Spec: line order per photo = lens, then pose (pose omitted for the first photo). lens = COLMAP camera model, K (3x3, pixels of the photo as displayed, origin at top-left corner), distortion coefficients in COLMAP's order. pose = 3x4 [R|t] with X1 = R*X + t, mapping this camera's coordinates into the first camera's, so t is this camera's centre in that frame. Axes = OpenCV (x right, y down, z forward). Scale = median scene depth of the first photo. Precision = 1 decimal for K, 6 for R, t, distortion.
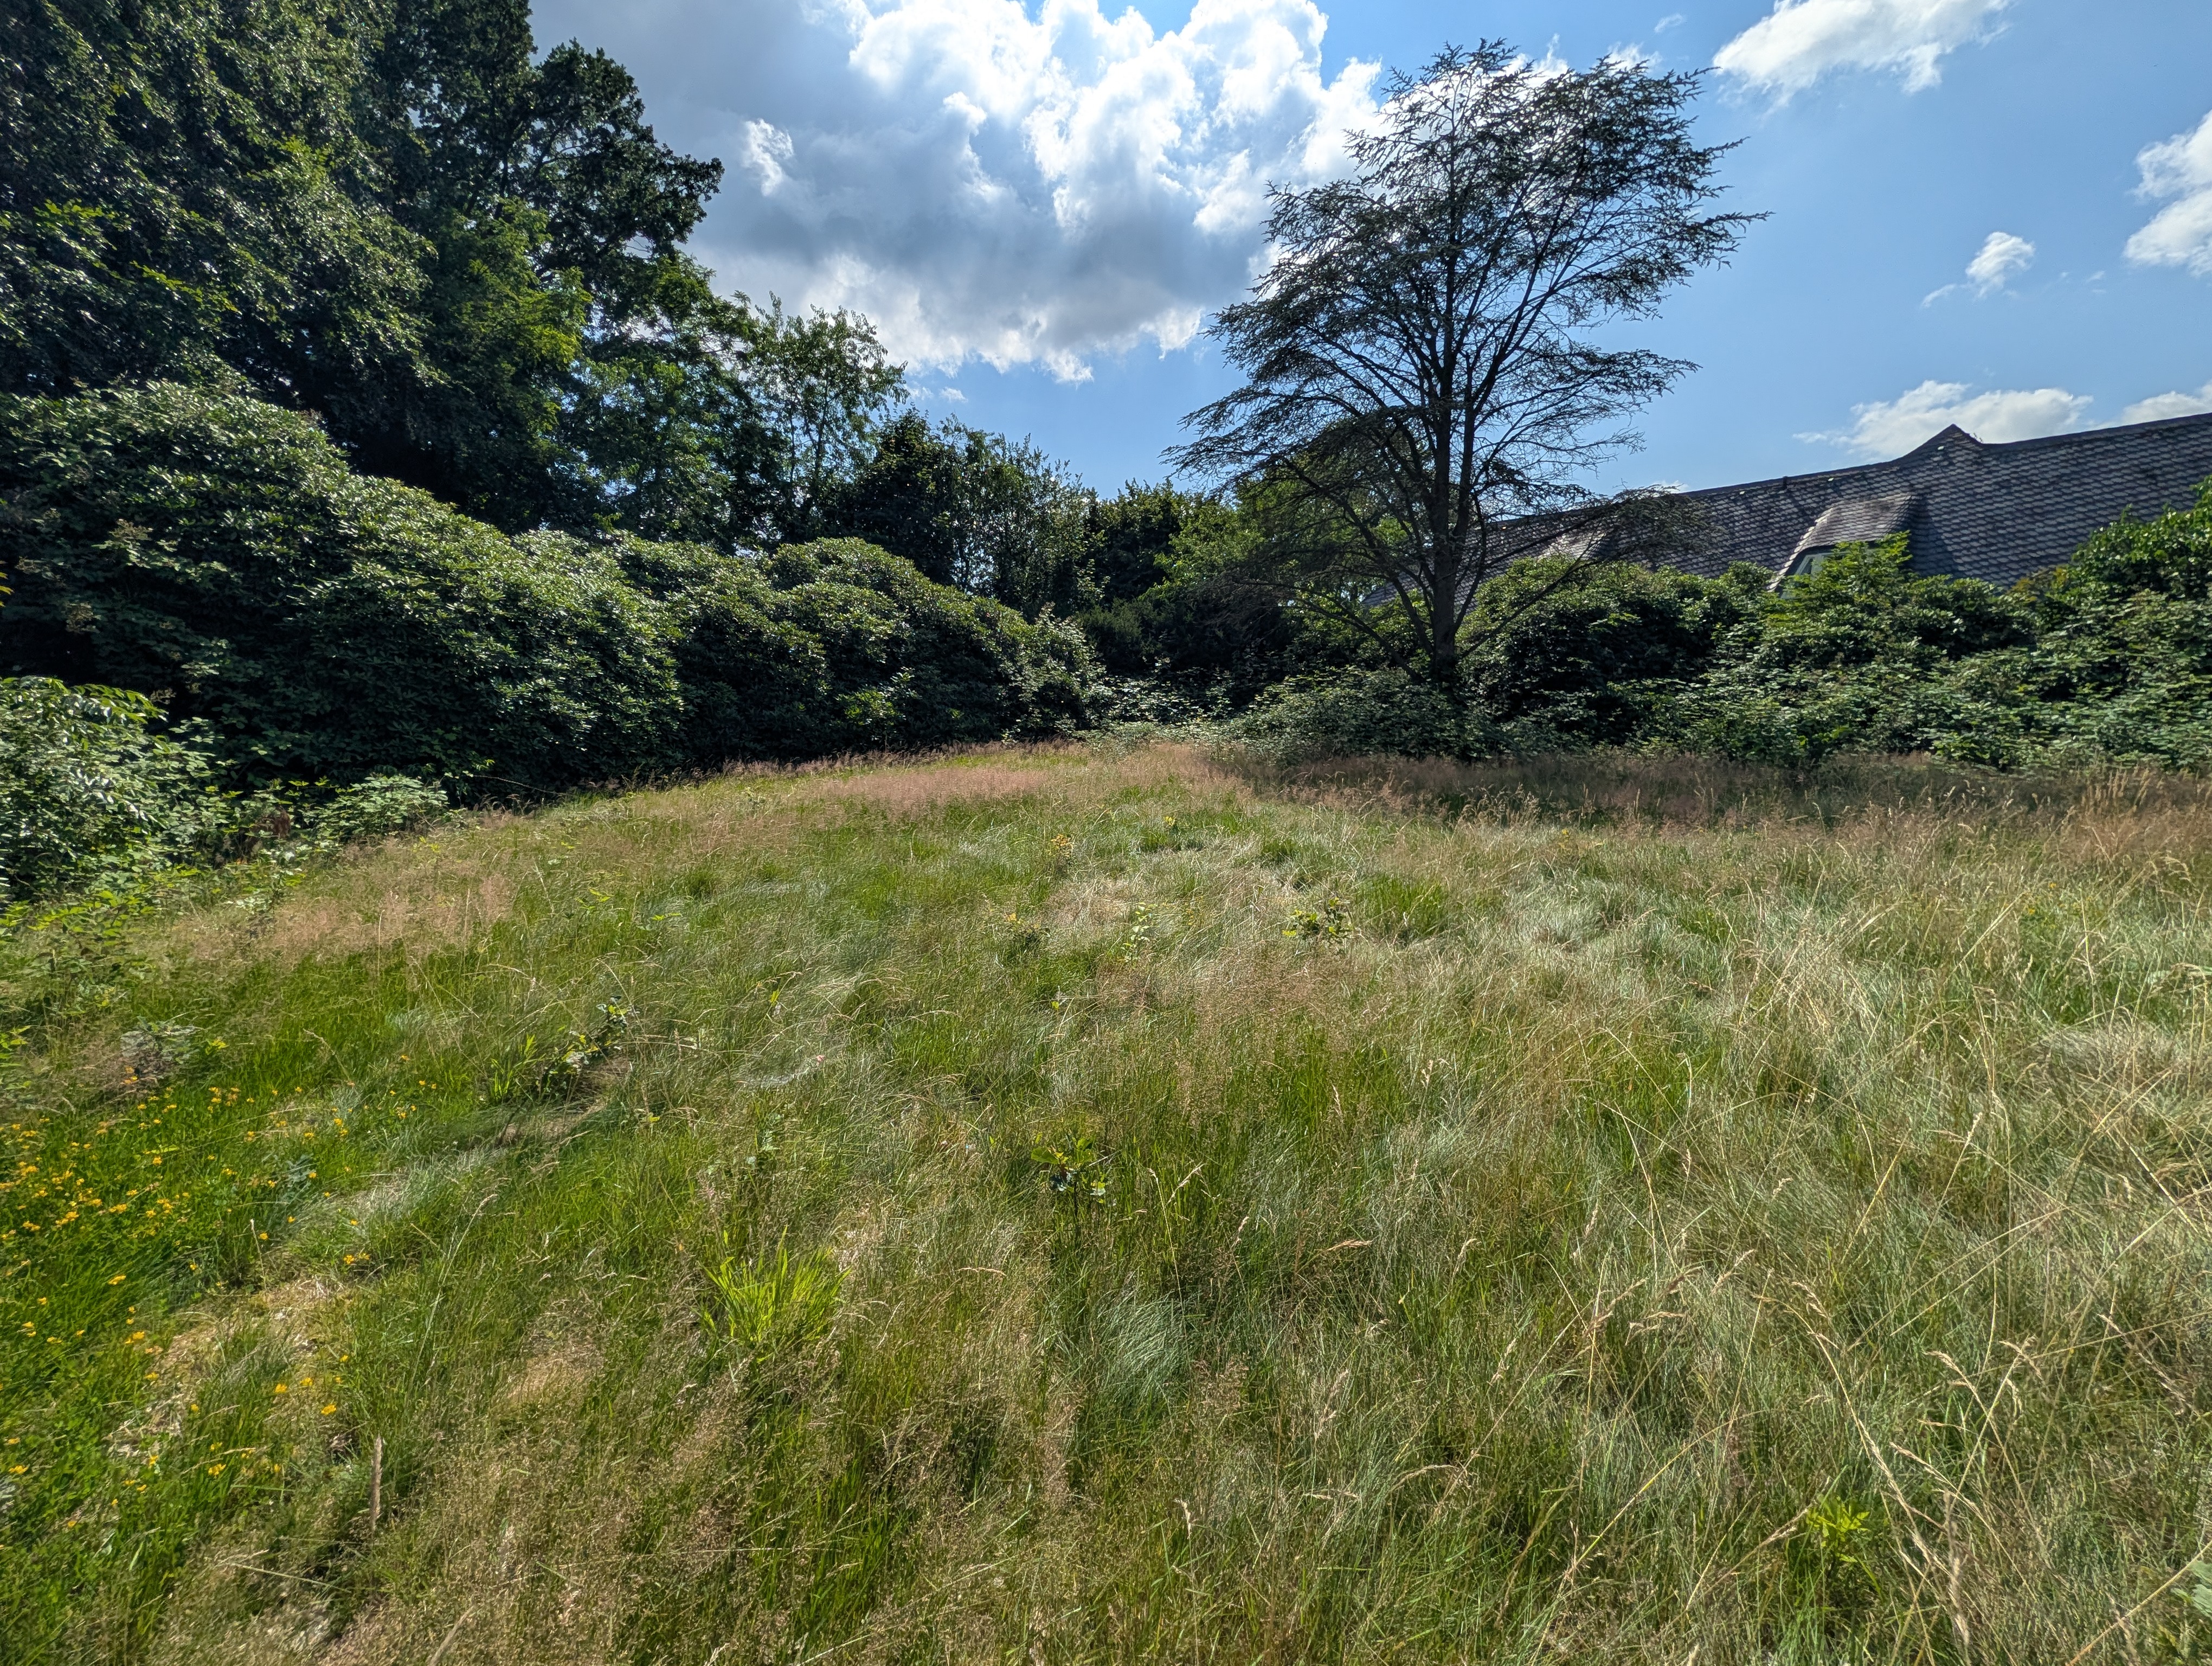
lens RADIAL K [[853.2, 0, 1099.7], [0, 853.2, 828.4], [0, 0, 1]] dist [0.001716, -0.000174]
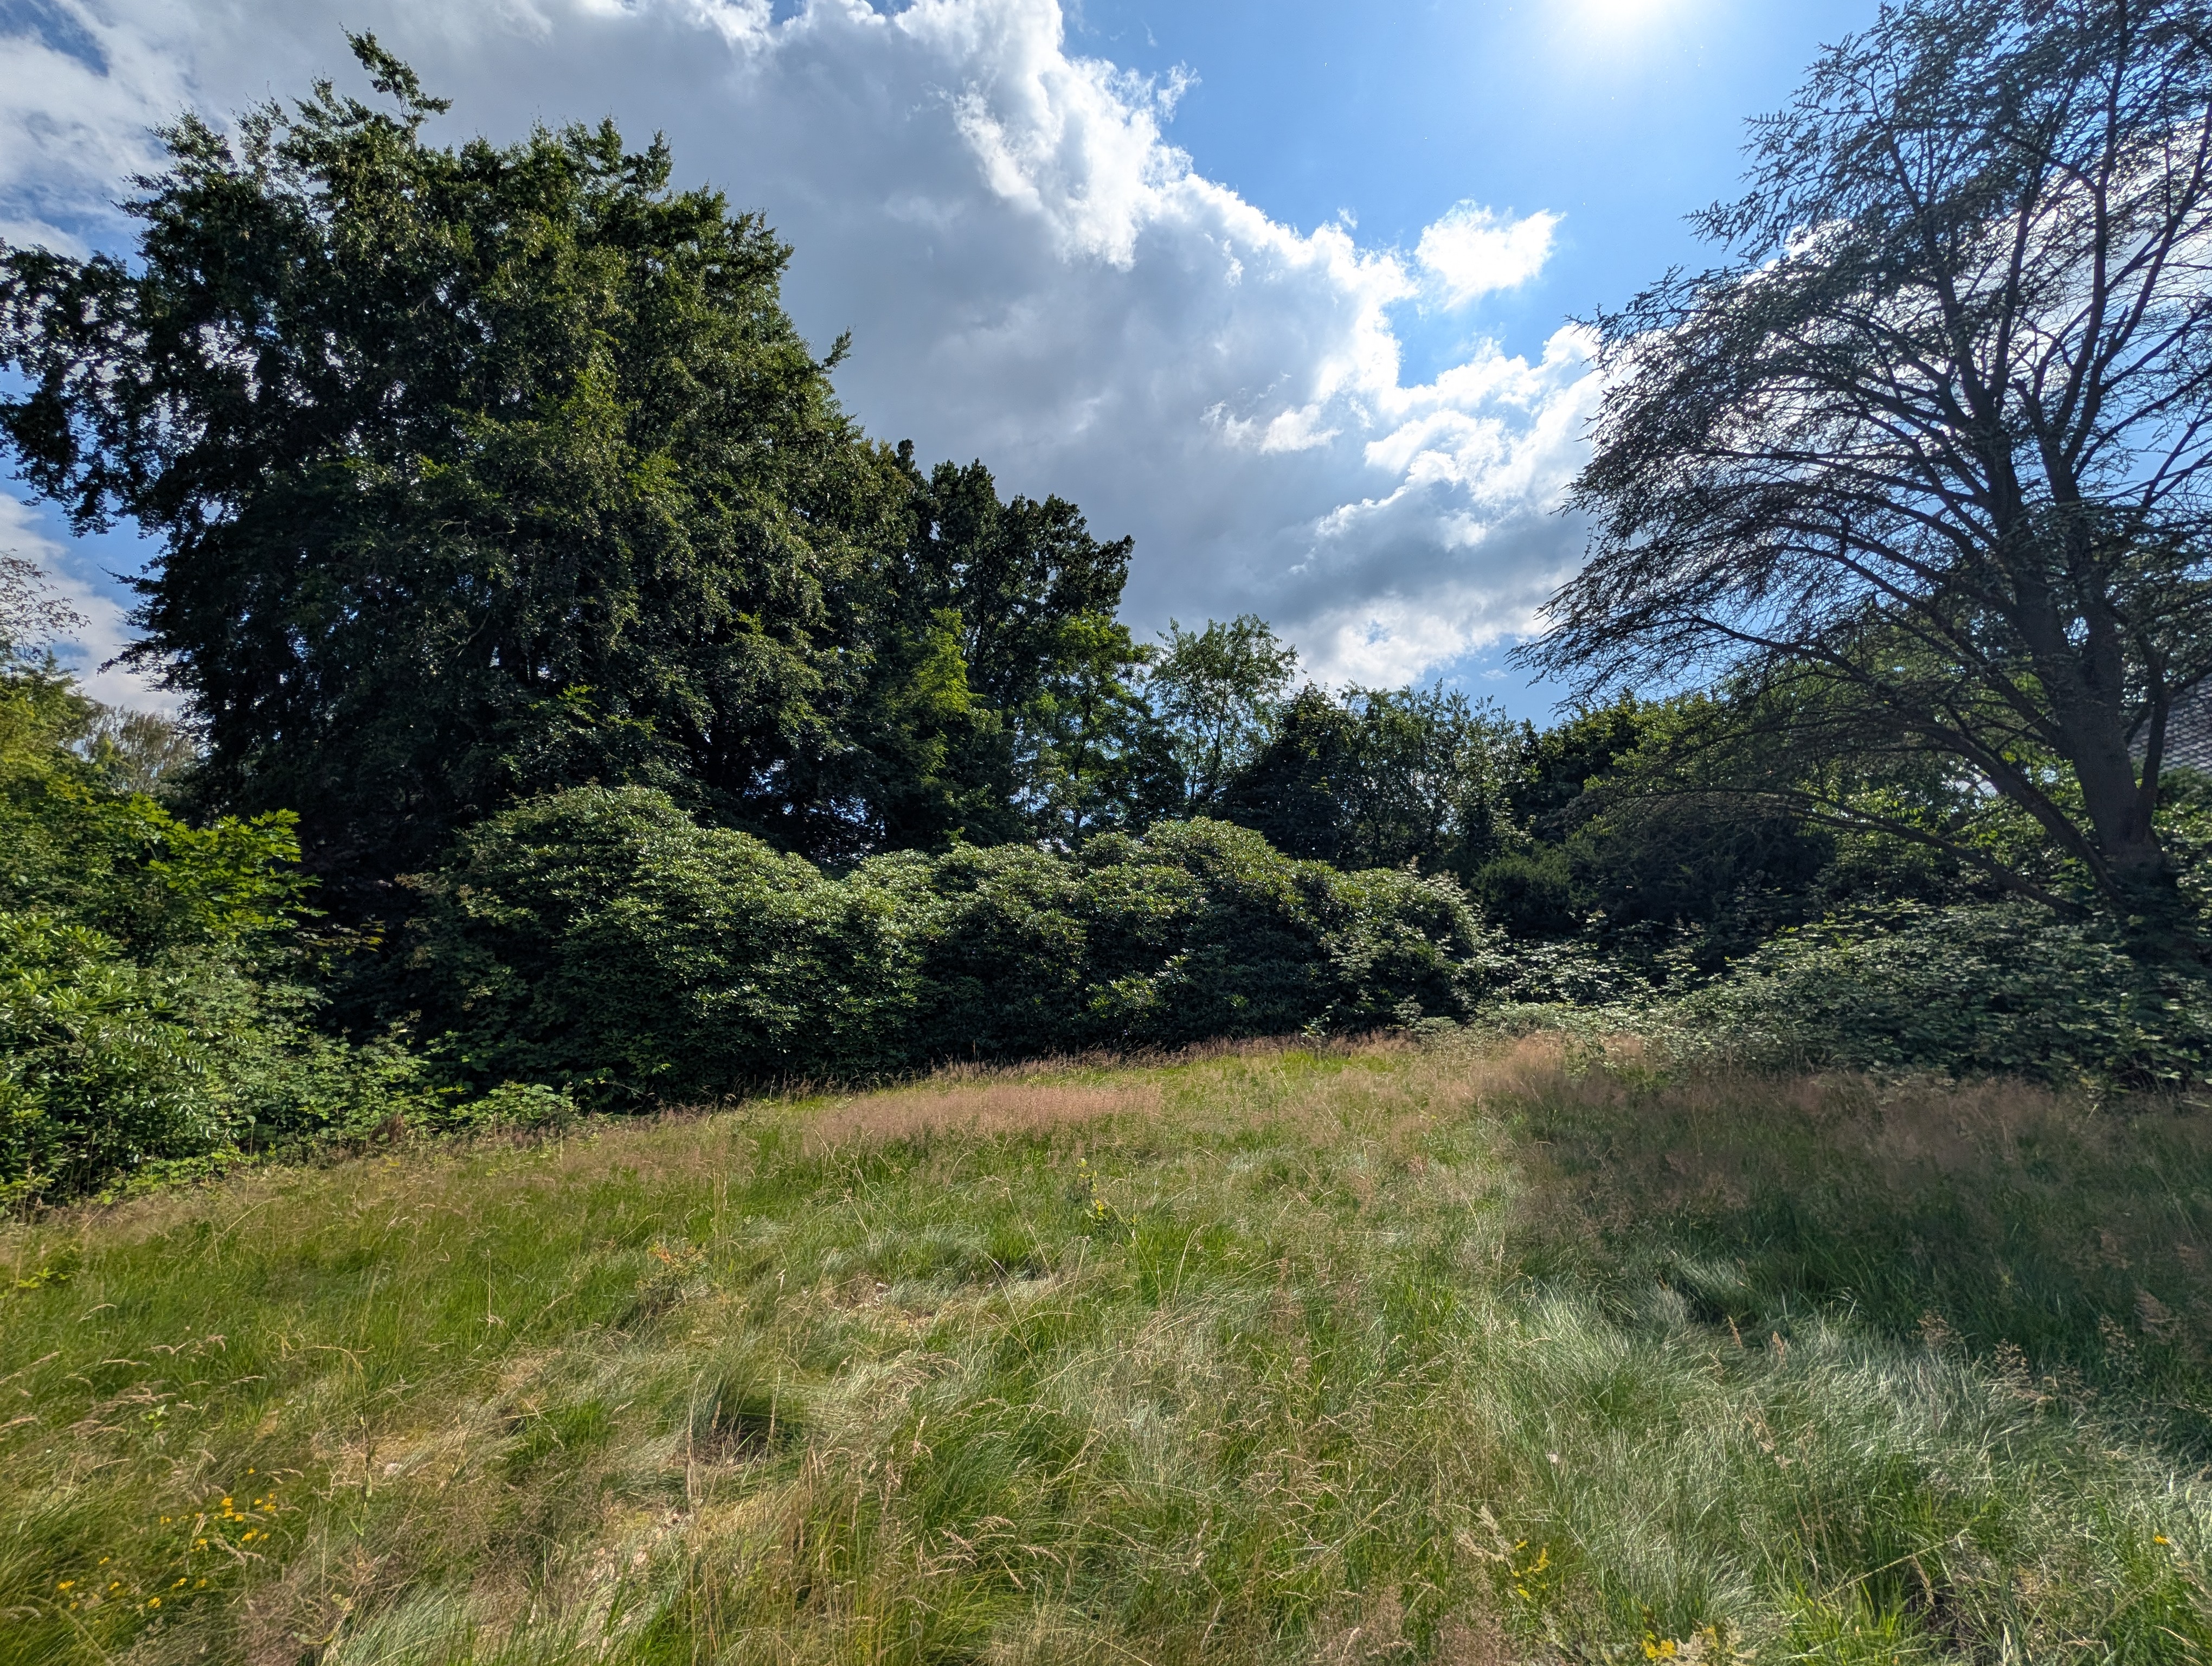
lens RADIAL K [[853.2, 0, 1099.7], [0, 853.2, 828.4], [0, 0, 1]] dist [0.001716, -0.000174]
pose [[0.801473, -0.139019, -0.581648, 0.199622], [-0.050458, 0.953418, -0.297402, -0.034853], [0.595898, 0.267708, 0.757124, 0.211727]]
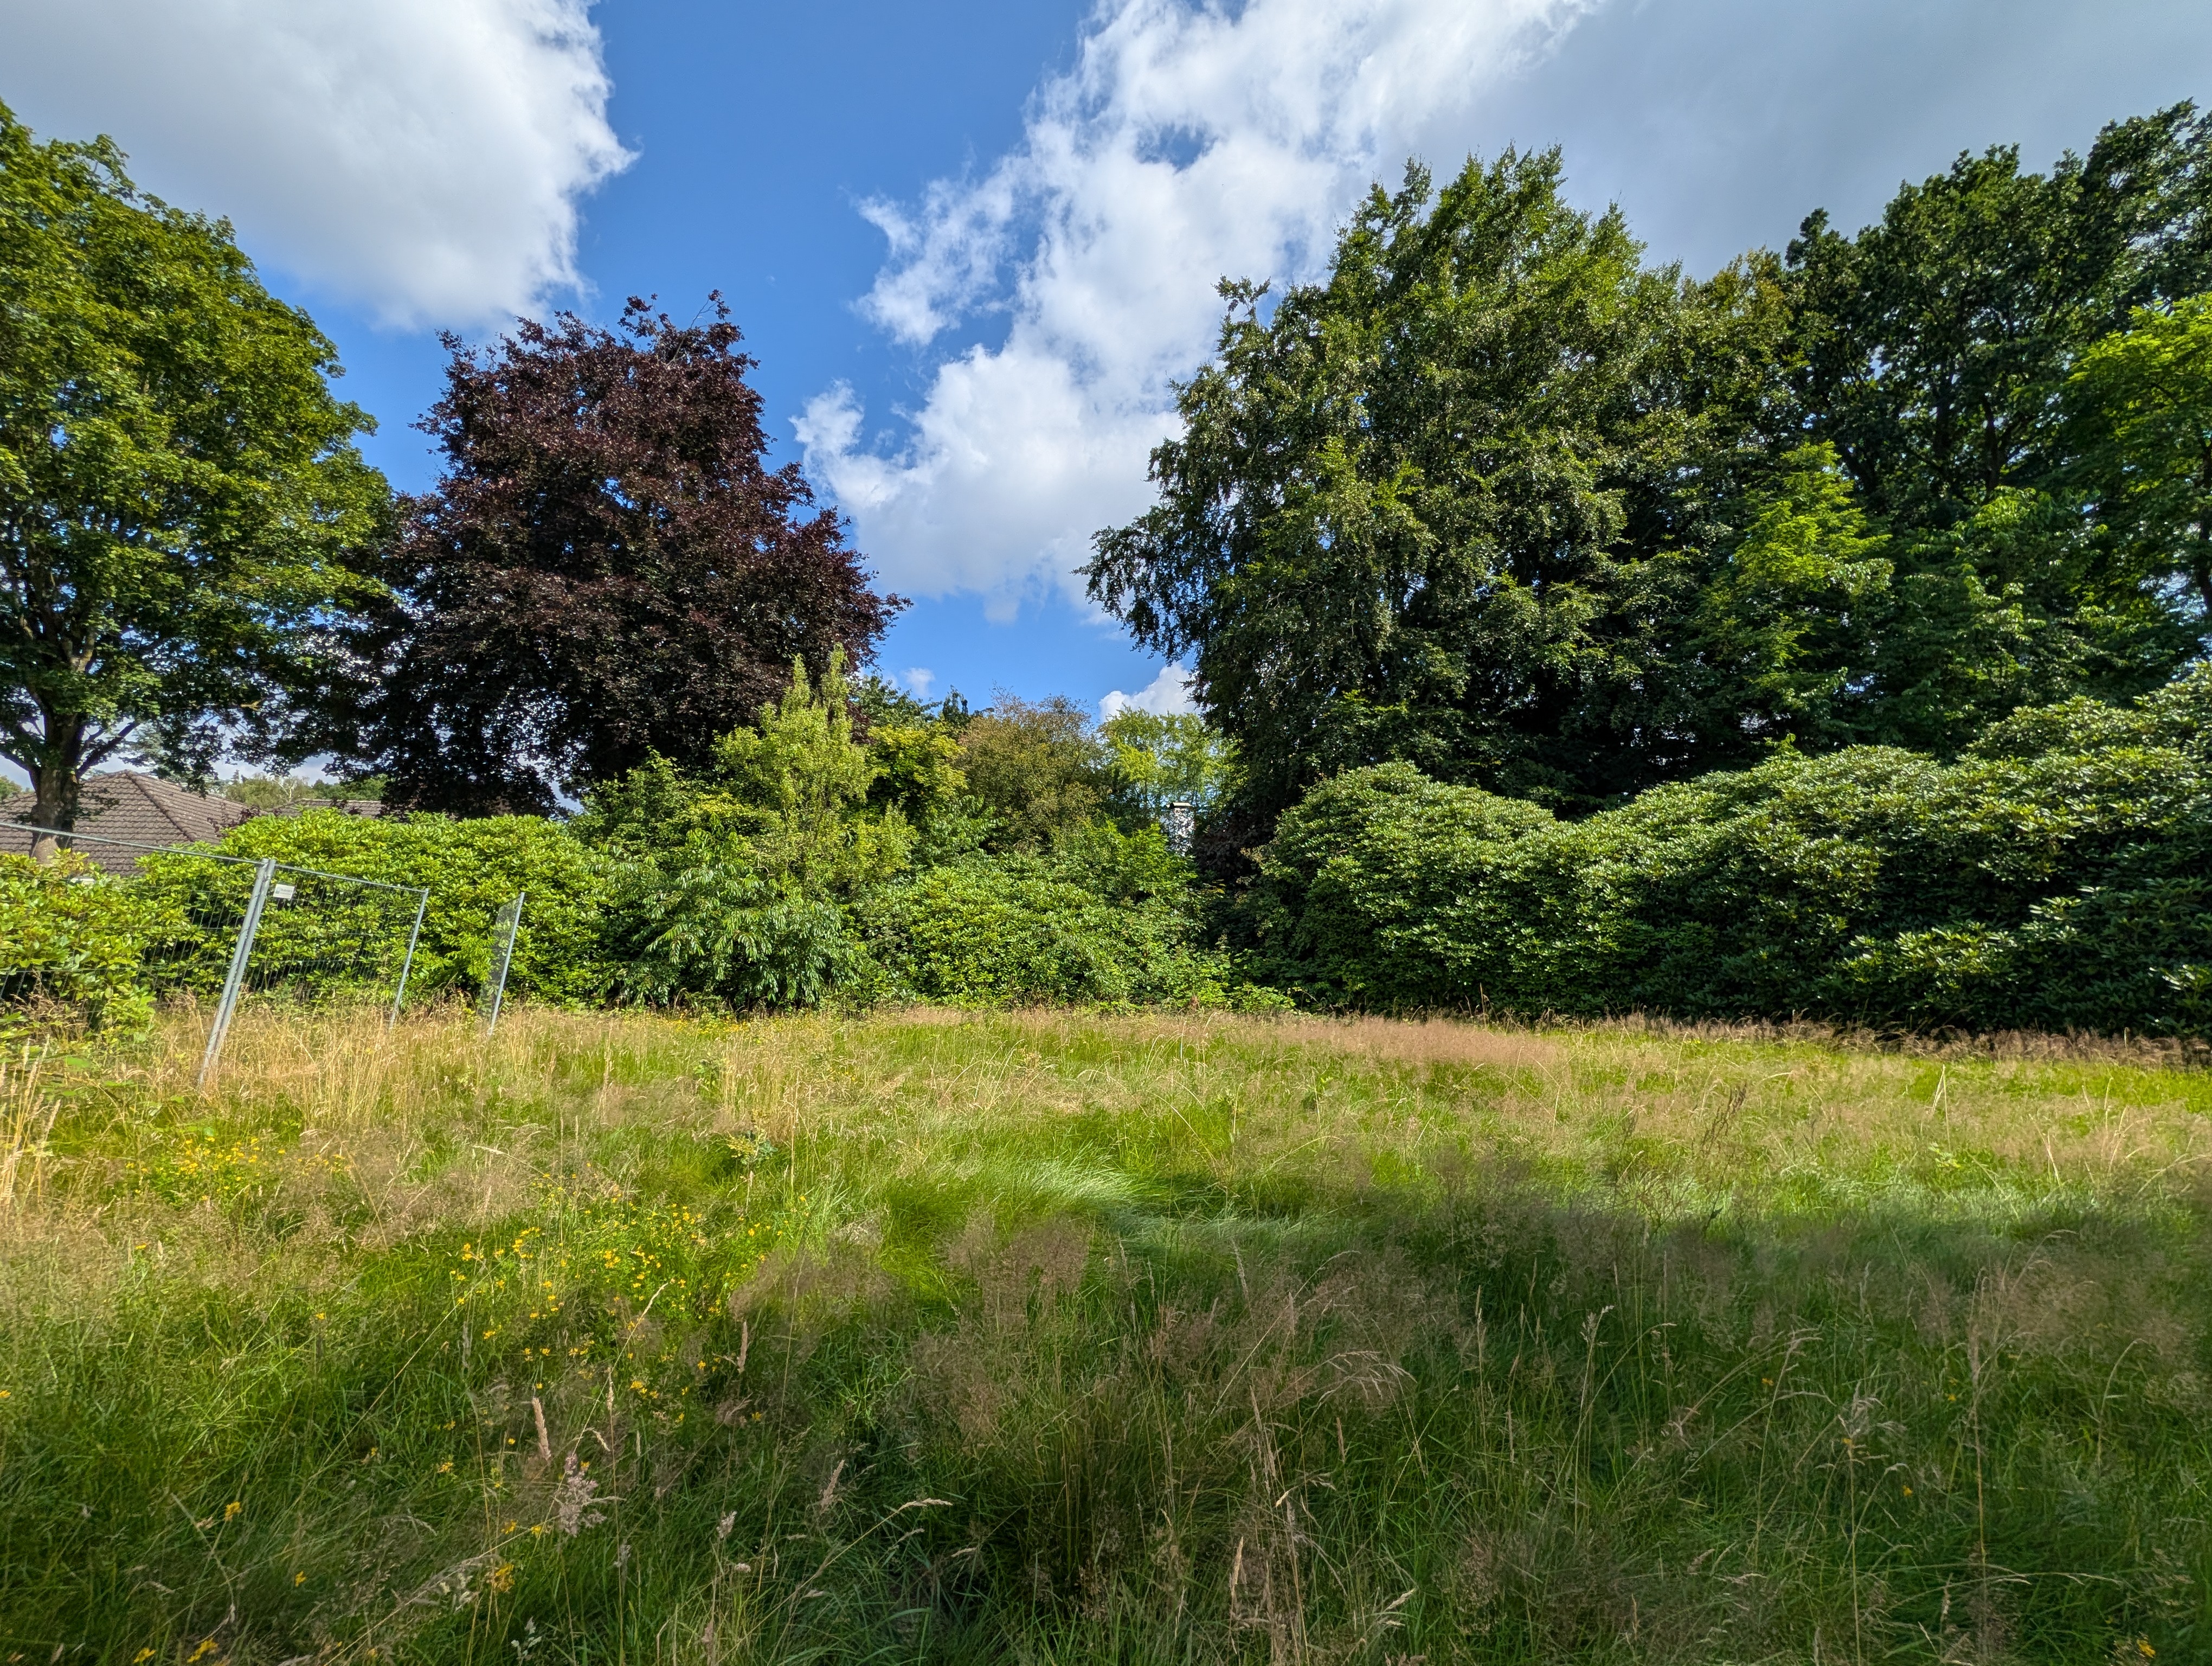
lens RADIAL K [[853.2, 0, 1099.7], [0, 853.2, 828.4], [0, 0, 1]] dist [0.001716, -0.000174]
pose [[-0.228492, -0.120822, -0.966019, 0.388929], [-0.148222, 0.985019, -0.088140, -0.071385], [0.962196, 0.123047, -0.242978, 0.445278]]
